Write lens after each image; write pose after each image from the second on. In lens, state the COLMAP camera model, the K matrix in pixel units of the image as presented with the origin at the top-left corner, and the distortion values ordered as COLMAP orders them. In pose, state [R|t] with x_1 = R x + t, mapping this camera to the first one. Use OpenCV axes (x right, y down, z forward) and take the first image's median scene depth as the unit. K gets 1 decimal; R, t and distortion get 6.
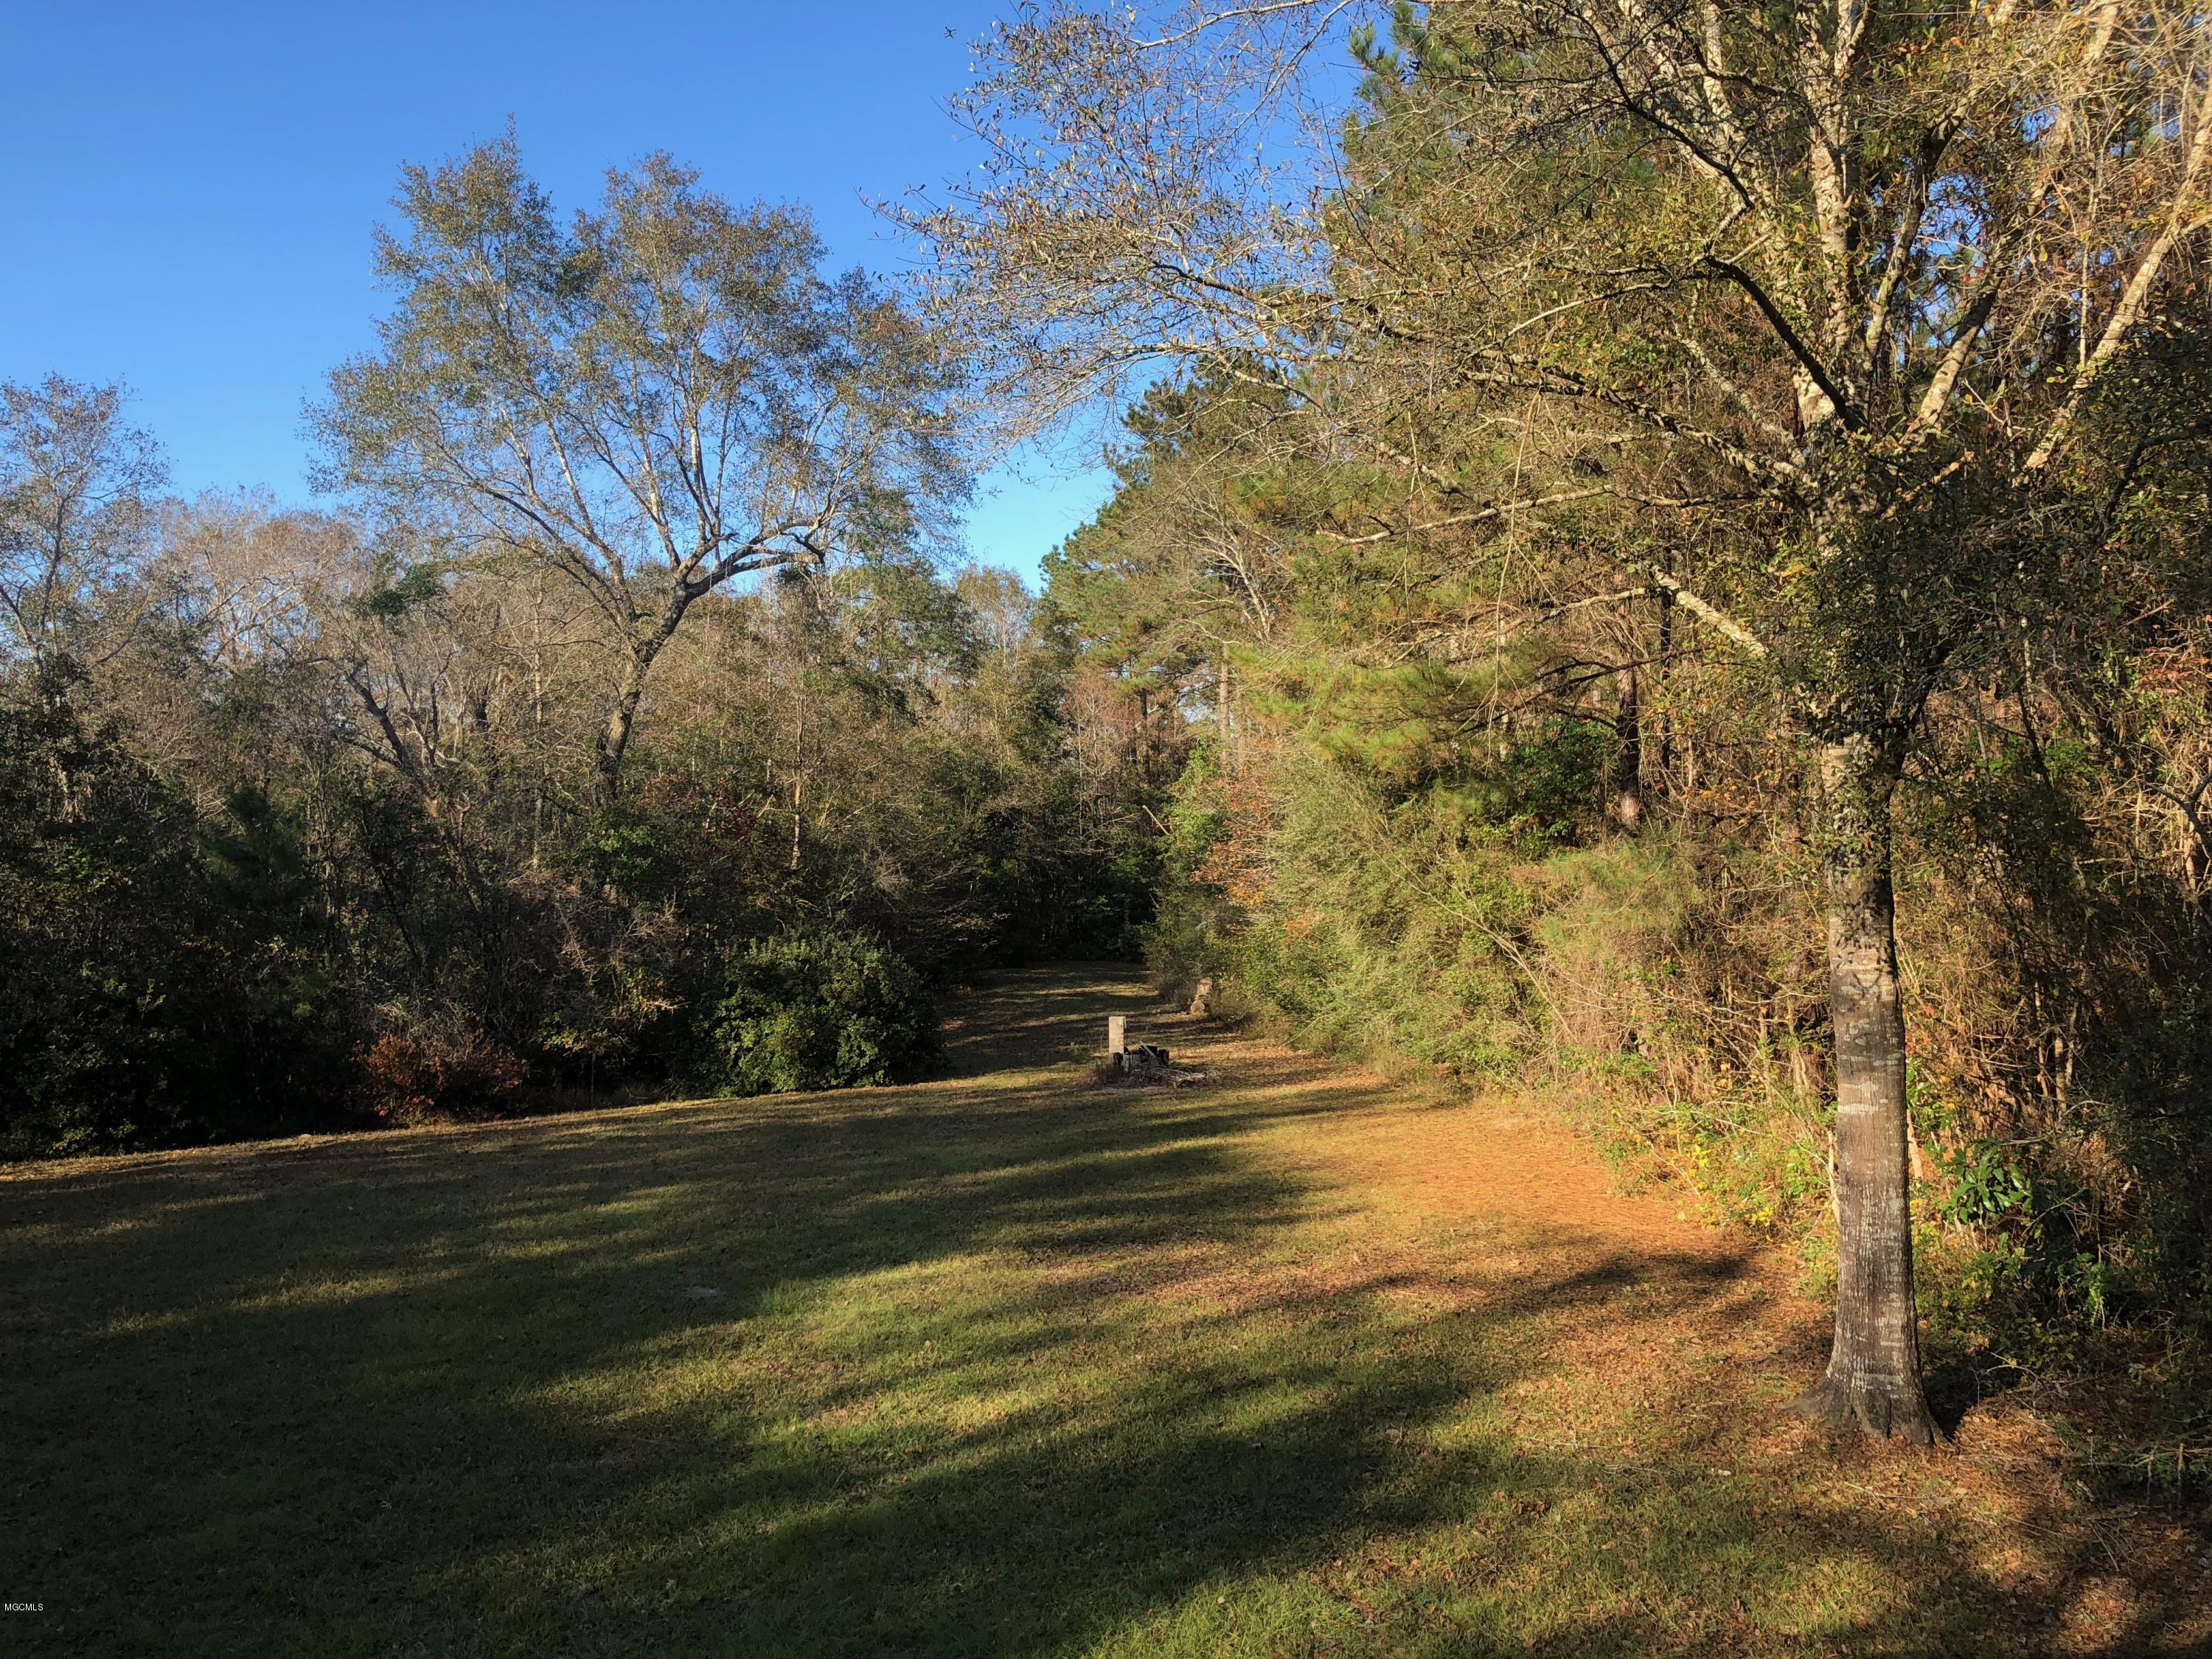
lens RADIAL K [[1785.0, 0, 1106.0], [0, 1785.0, 829.5], [0, 0, 1]] dist [0.008489, 0.001043]
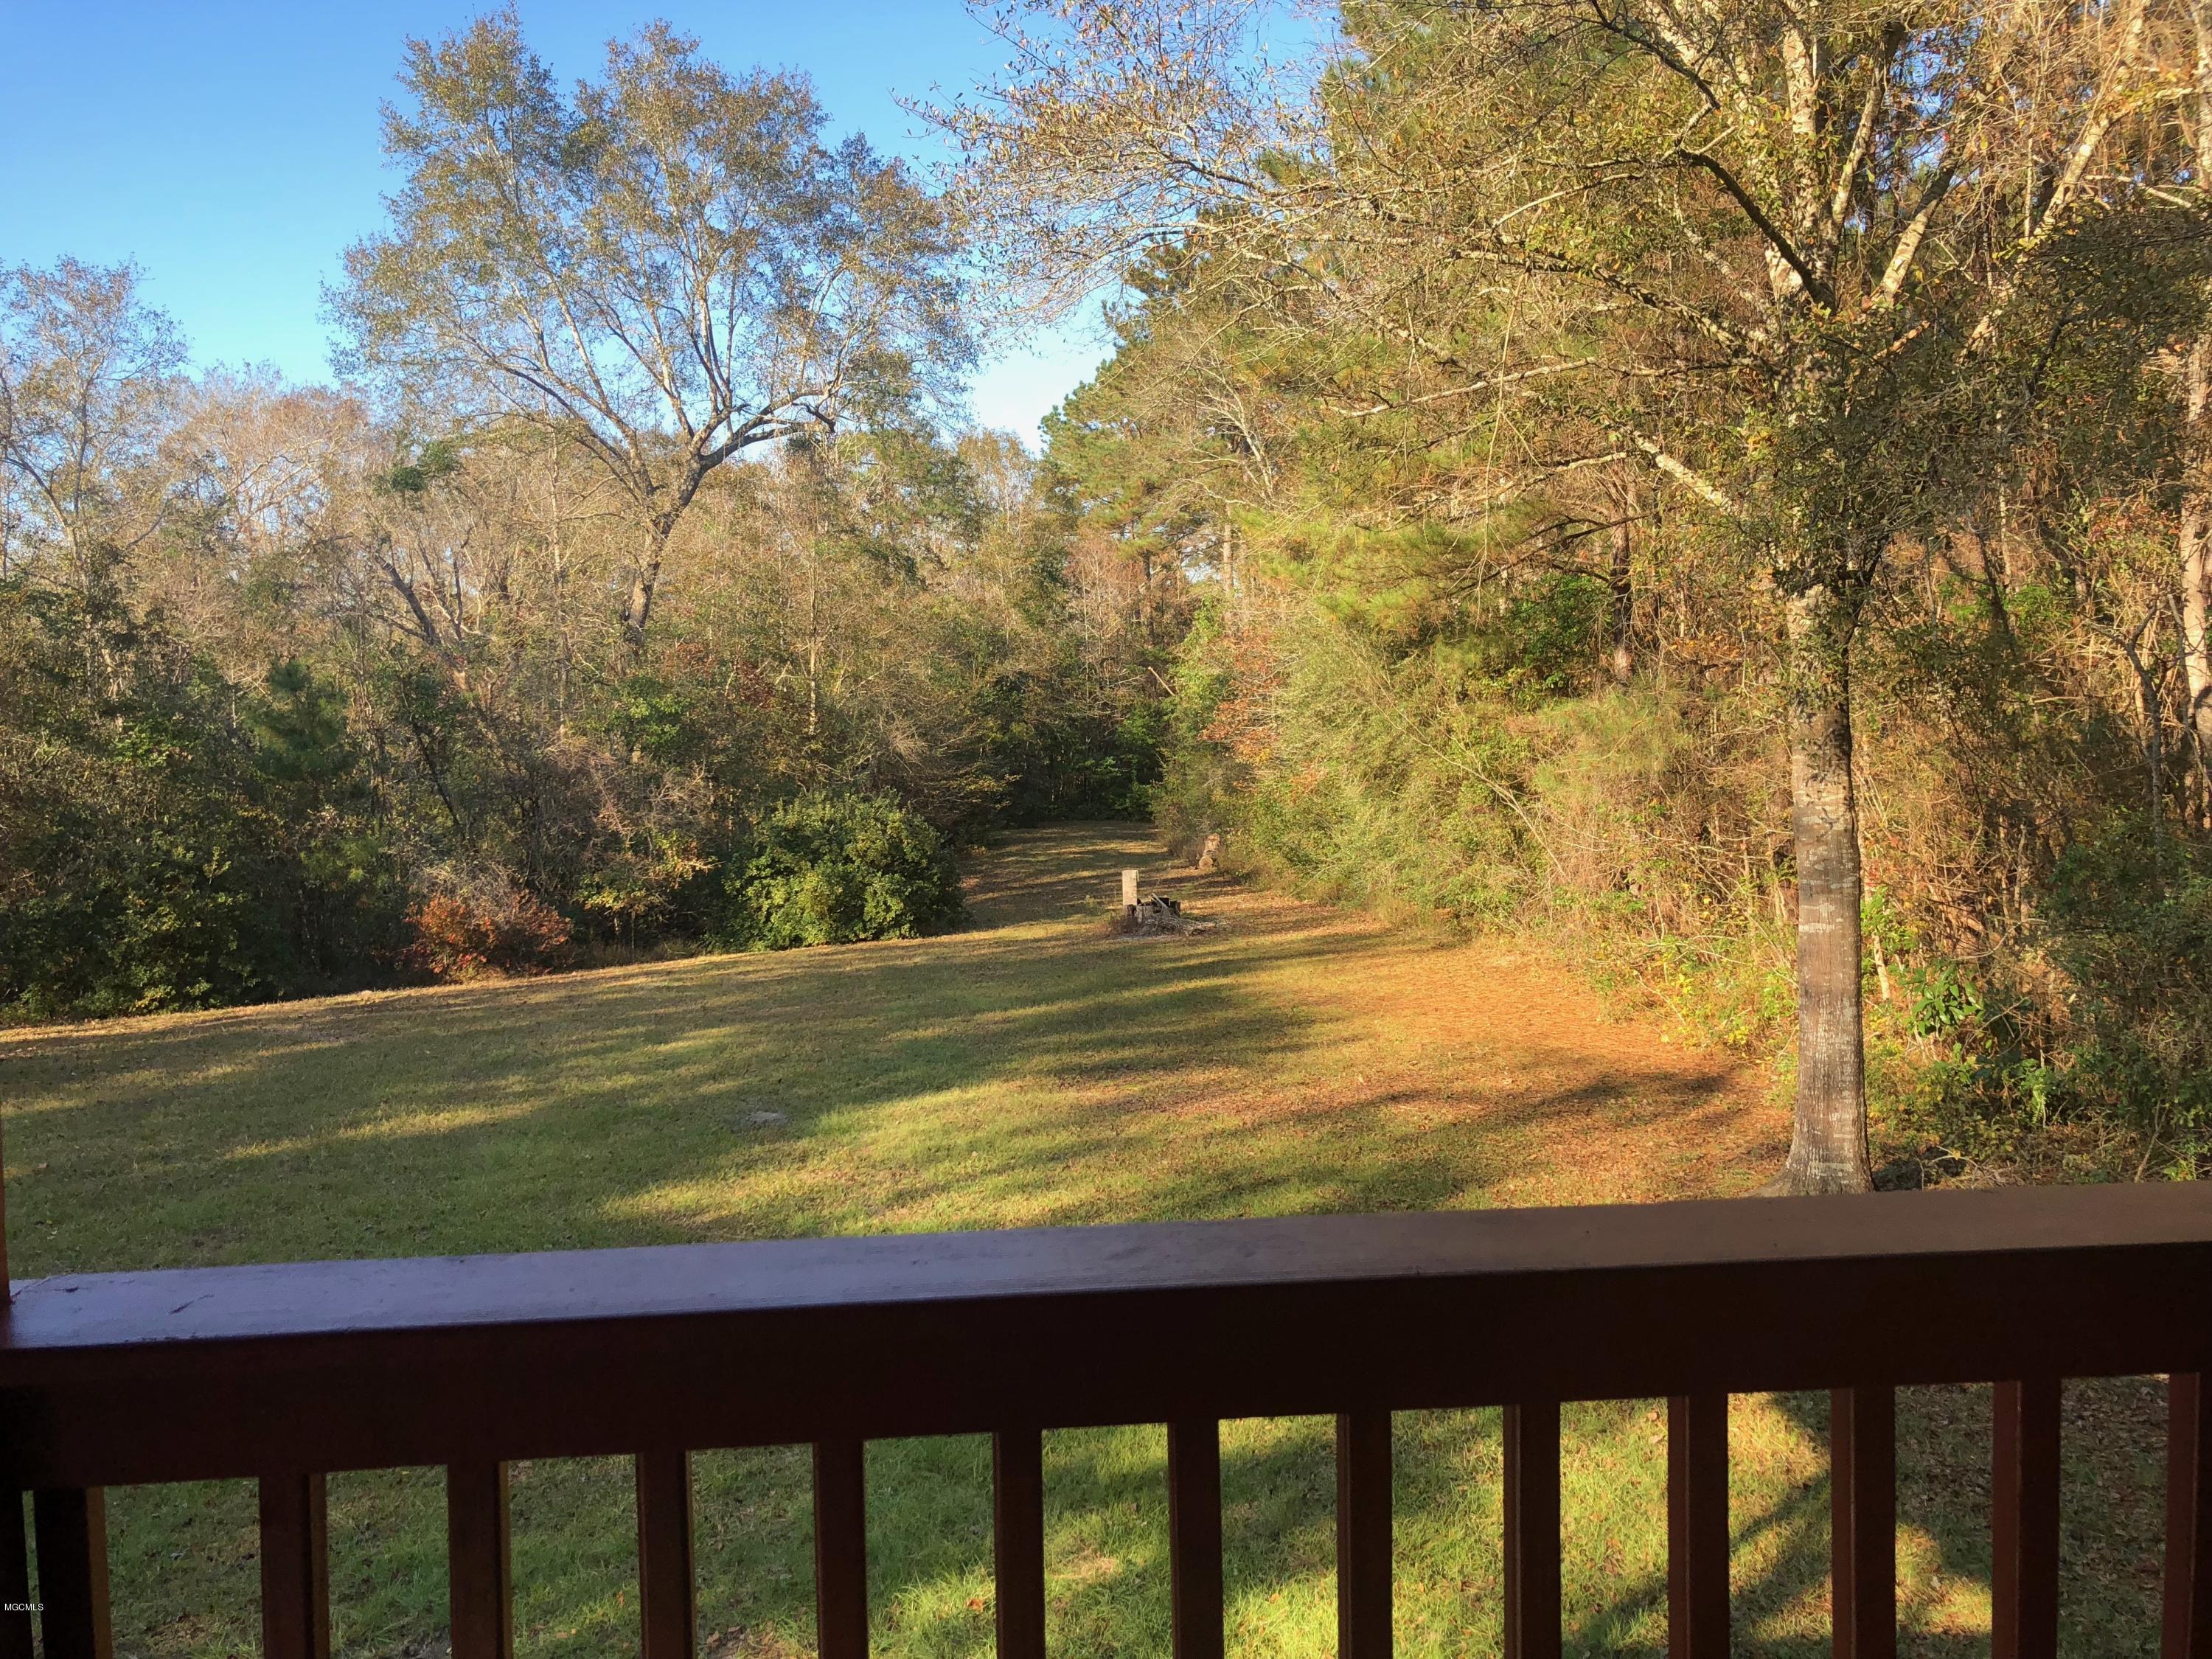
lens RADIAL K [[1787.7, 0, 1082.6], [0, 1787.7, 811.7], [0, 0, 1]] dist [0.041808, -0.058305]
pose [[0.999741, -0.016608, -0.015569, -0.005486], [0.017610, 0.997623, 0.066623, 0.001170], [0.014426, -0.066880, 0.997657, -0.043864]]
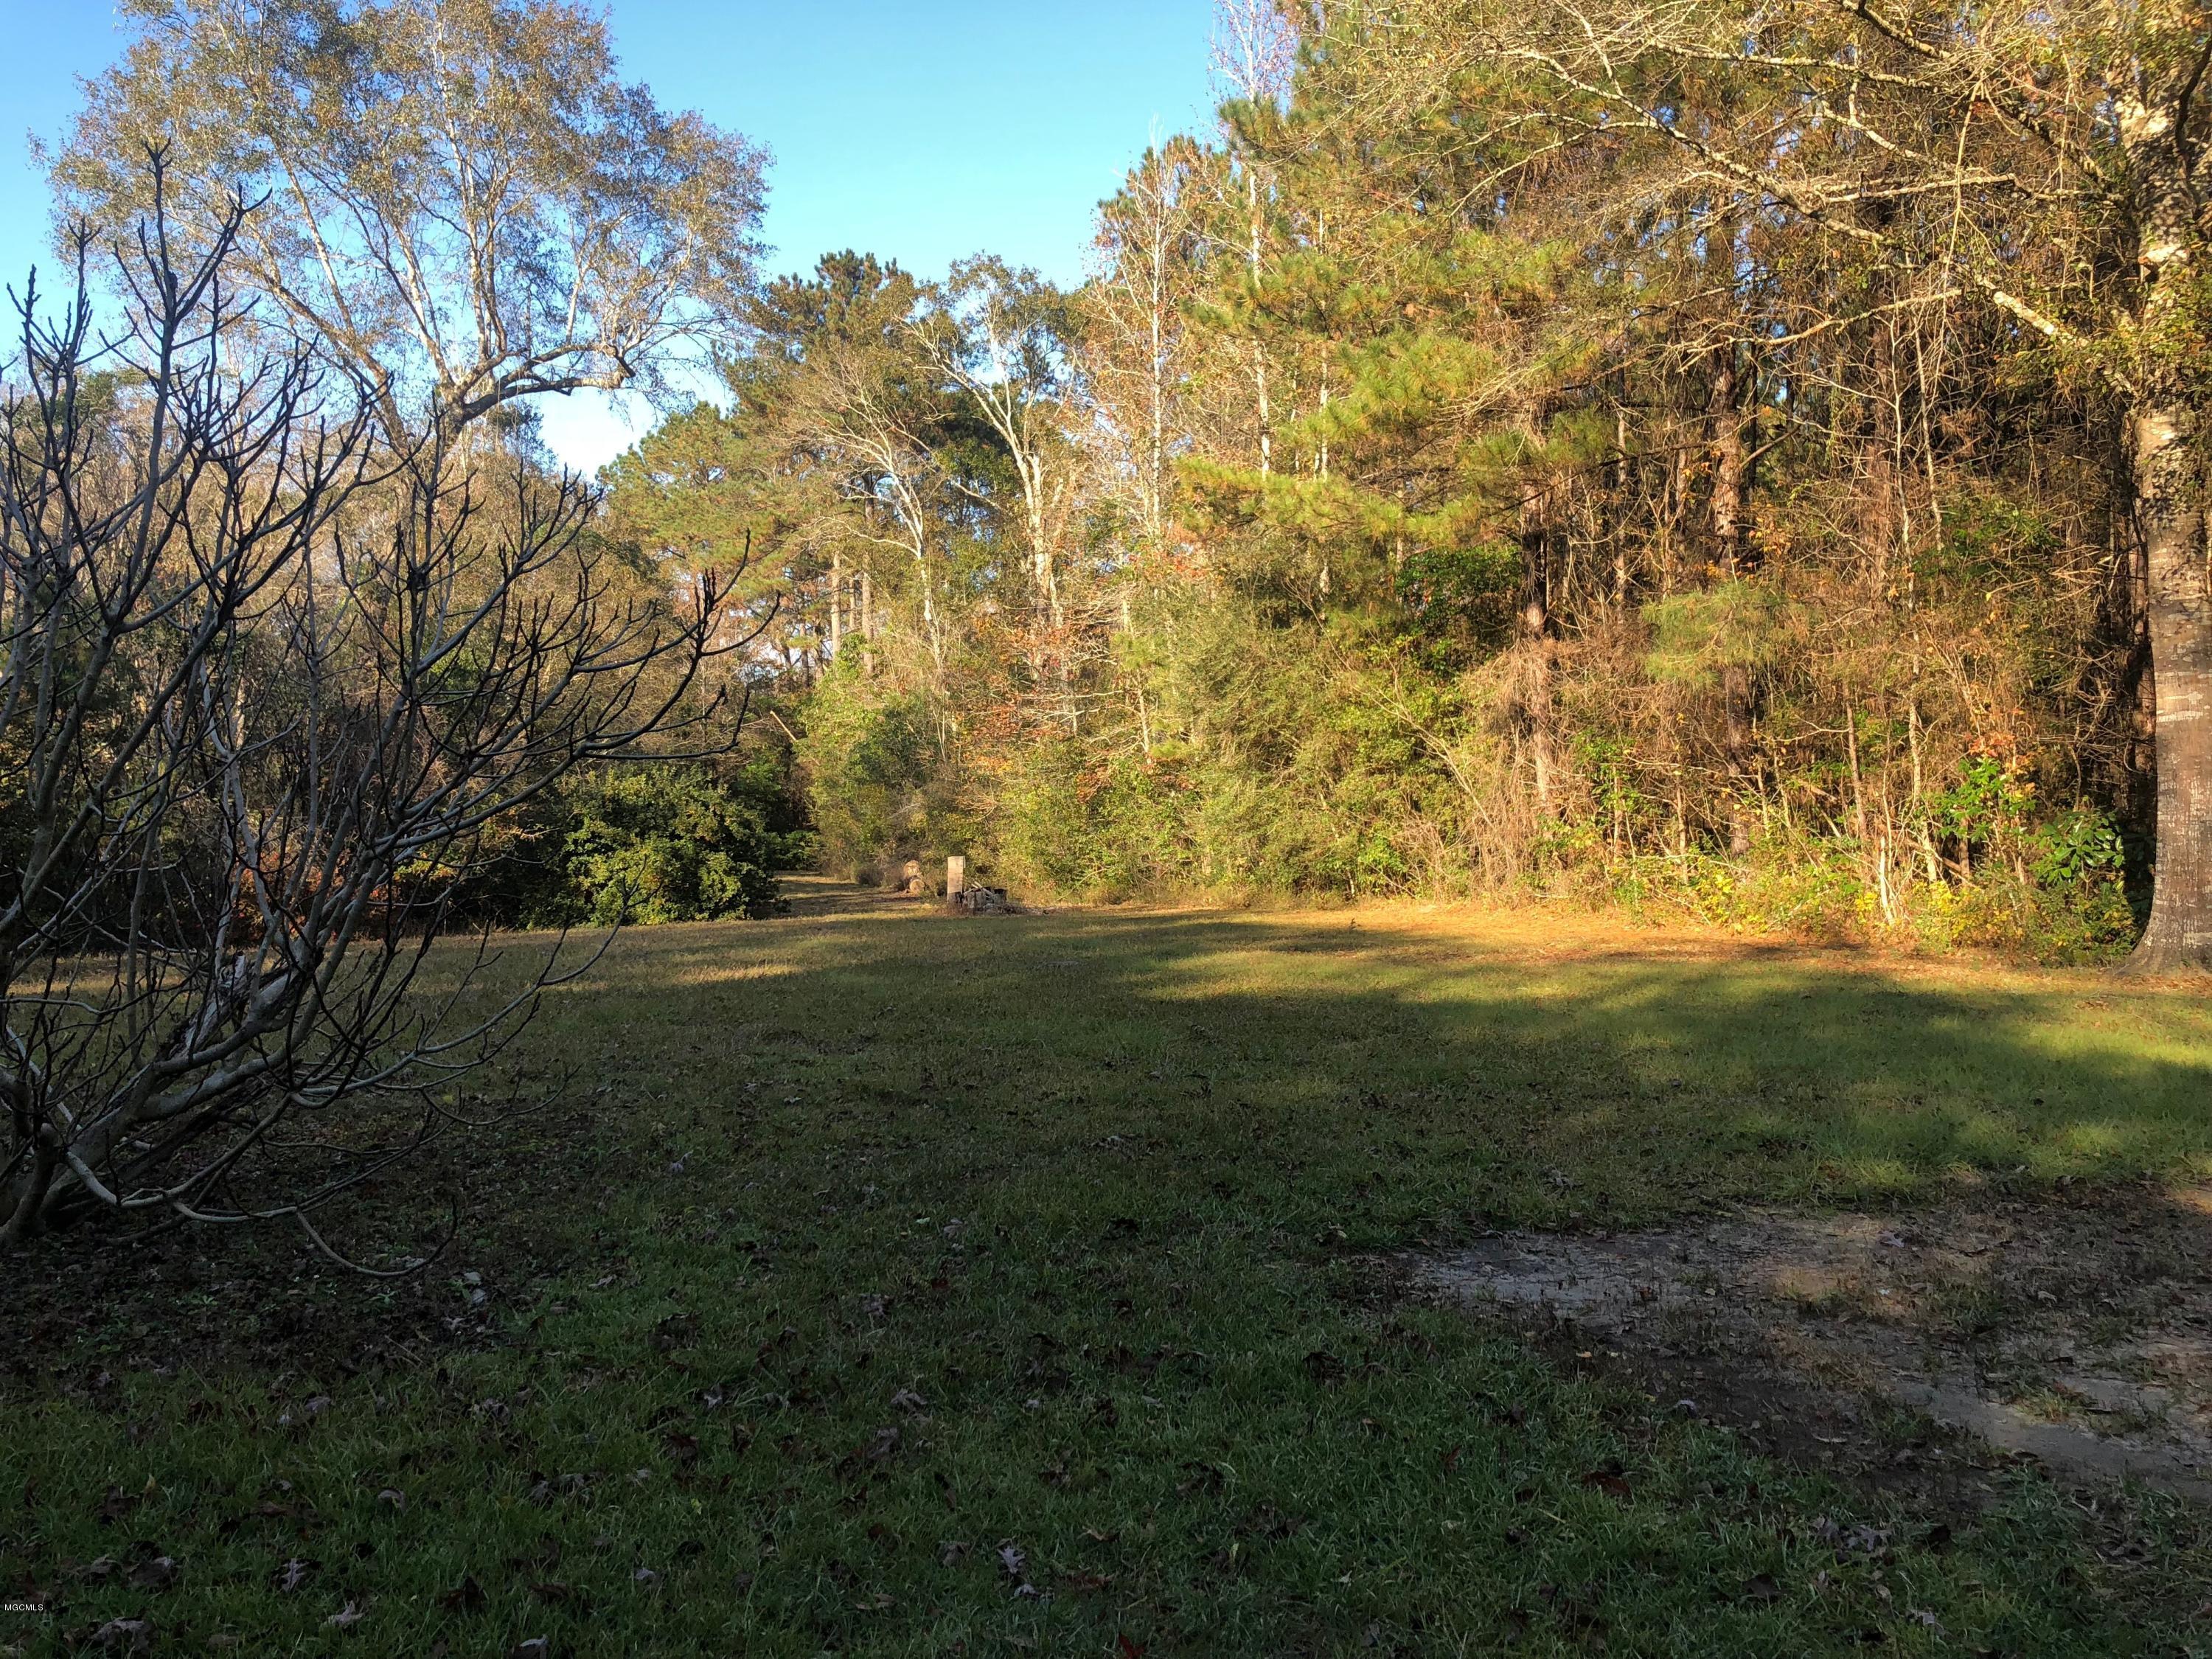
lens RADIAL K [[1787.7, 0, 1082.6], [0, 1787.7, 811.7], [0, 0, 1]] dist [0.041808, -0.058305]
pose [[0.957229, -0.003578, 0.289310, -0.247728], [0.000860, 0.999954, 0.009522, 0.081387], [-0.289331, -0.008866, 0.957188, 0.021966]]
